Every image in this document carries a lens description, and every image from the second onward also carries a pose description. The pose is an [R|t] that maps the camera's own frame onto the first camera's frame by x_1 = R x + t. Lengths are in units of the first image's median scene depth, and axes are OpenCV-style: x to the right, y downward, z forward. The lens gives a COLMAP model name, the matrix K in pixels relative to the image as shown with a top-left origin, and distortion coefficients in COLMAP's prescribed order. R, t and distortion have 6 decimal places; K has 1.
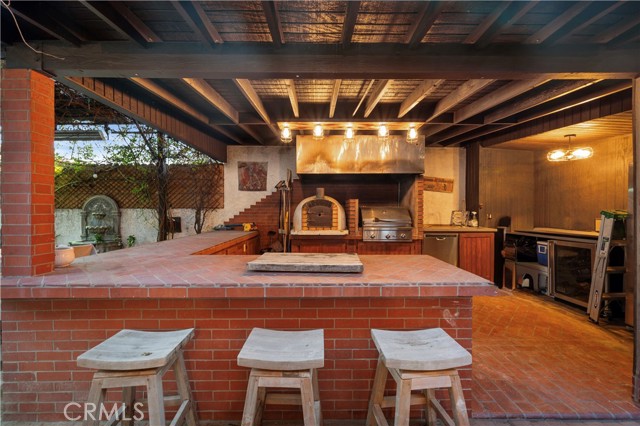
lens RADIAL K [[256.5, 0, 322.8], [0, 256.5, 213.2], [0, 0, 1]] dist [0.000065, -0.000124]
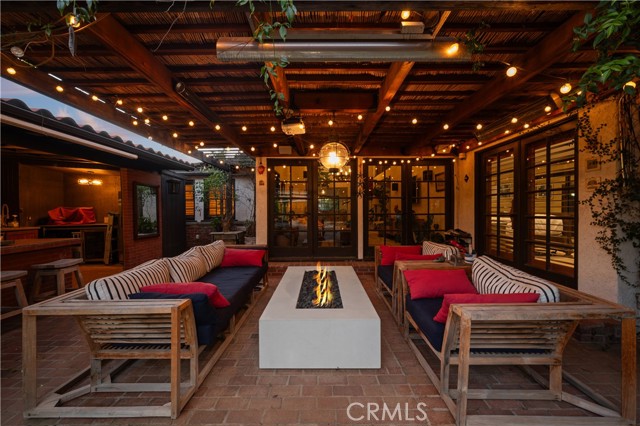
lens RADIAL K [[256.5, 0, 321.8], [0, 256.5, 212.5], [0, 0, 1]] dist [0.000065, -0.000124]
pose [[0.008417, -0.007145, 0.999939, -0.875777], [0.030489, 0.999511, 0.006886, 0.026776], [-0.999500, 0.030429, 0.008630, -0.672848]]
